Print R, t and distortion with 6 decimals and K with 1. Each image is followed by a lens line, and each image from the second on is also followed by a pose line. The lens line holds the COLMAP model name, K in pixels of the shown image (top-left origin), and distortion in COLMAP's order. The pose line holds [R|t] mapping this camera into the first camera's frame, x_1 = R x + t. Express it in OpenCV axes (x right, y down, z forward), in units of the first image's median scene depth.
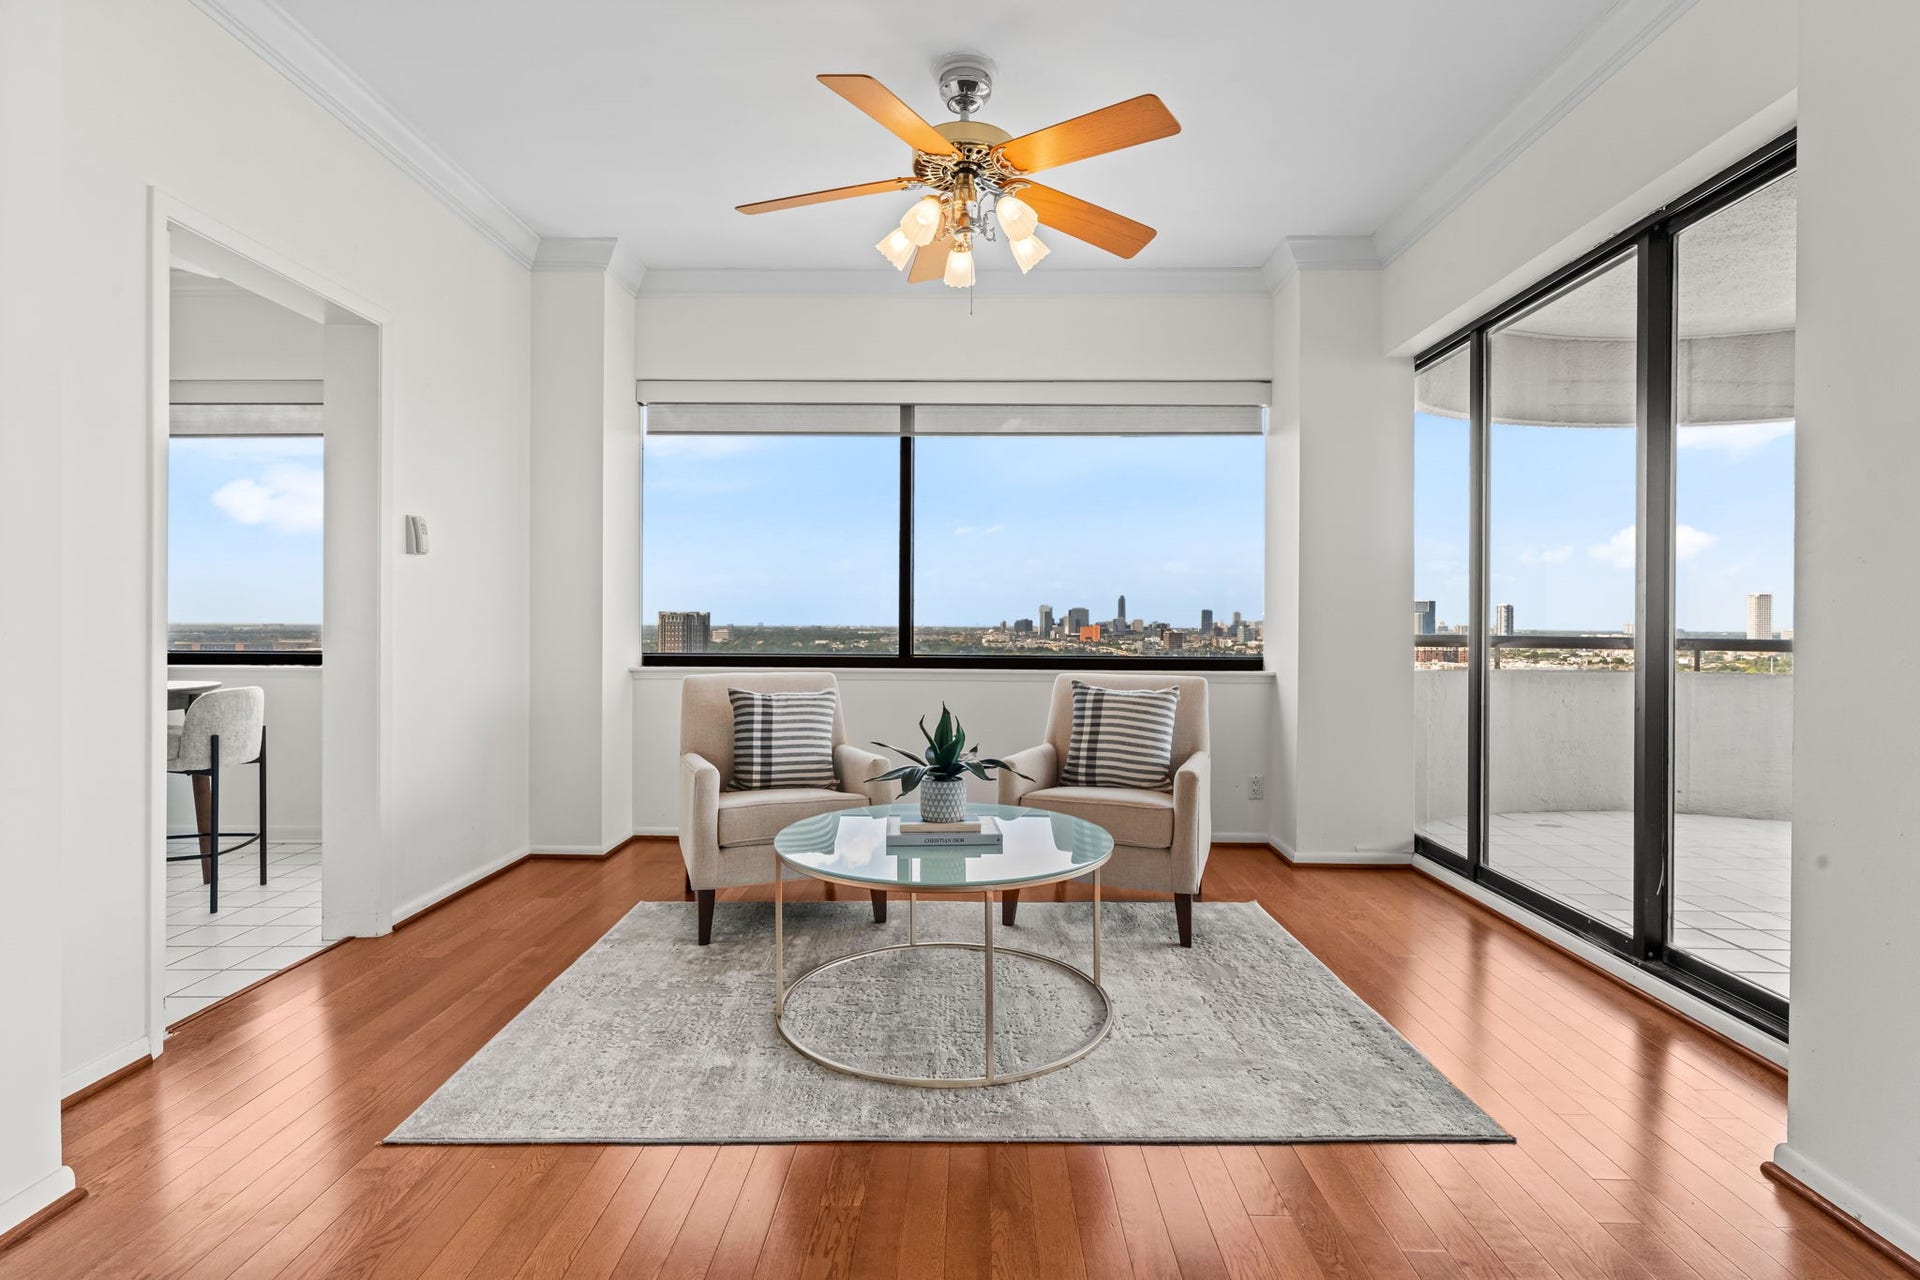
lens RADIAL K [[928.3, 0, 960.0], [0, 928.3, 640.0], [0, 0, 1]] dist [0.000849, -0.000154]
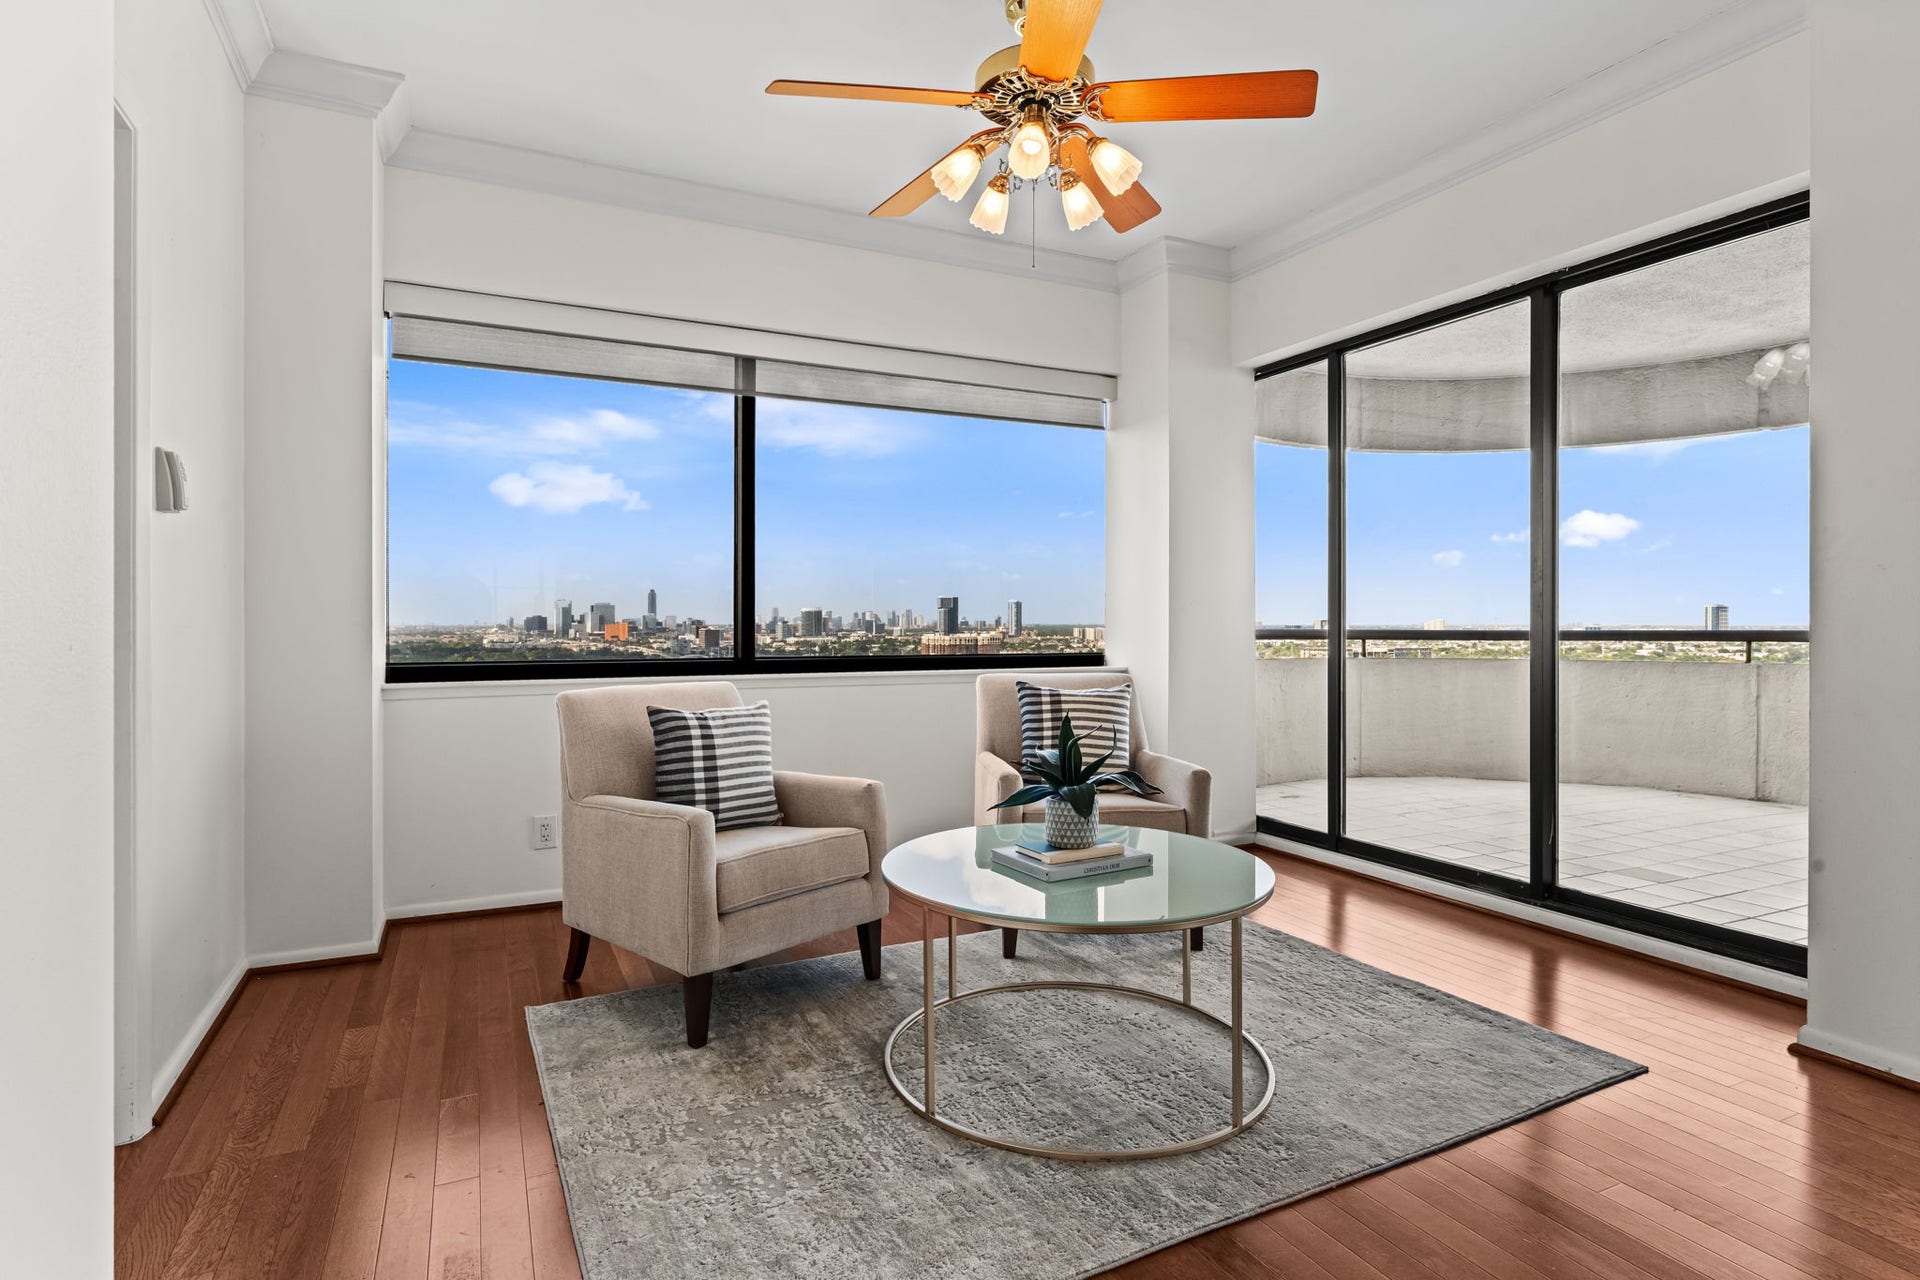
lens RADIAL K [[987.8, 0, 950.6], [0, 987.8, 635.9], [0, 0, 1]] dist [0.002745, -0.000211]
pose [[0.892602, -0.012047, 0.450685, -0.399417], [0.012411, 0.999921, 0.002148, -0.004344], [-0.450675, 0.003676, 0.892681, 0.167457]]
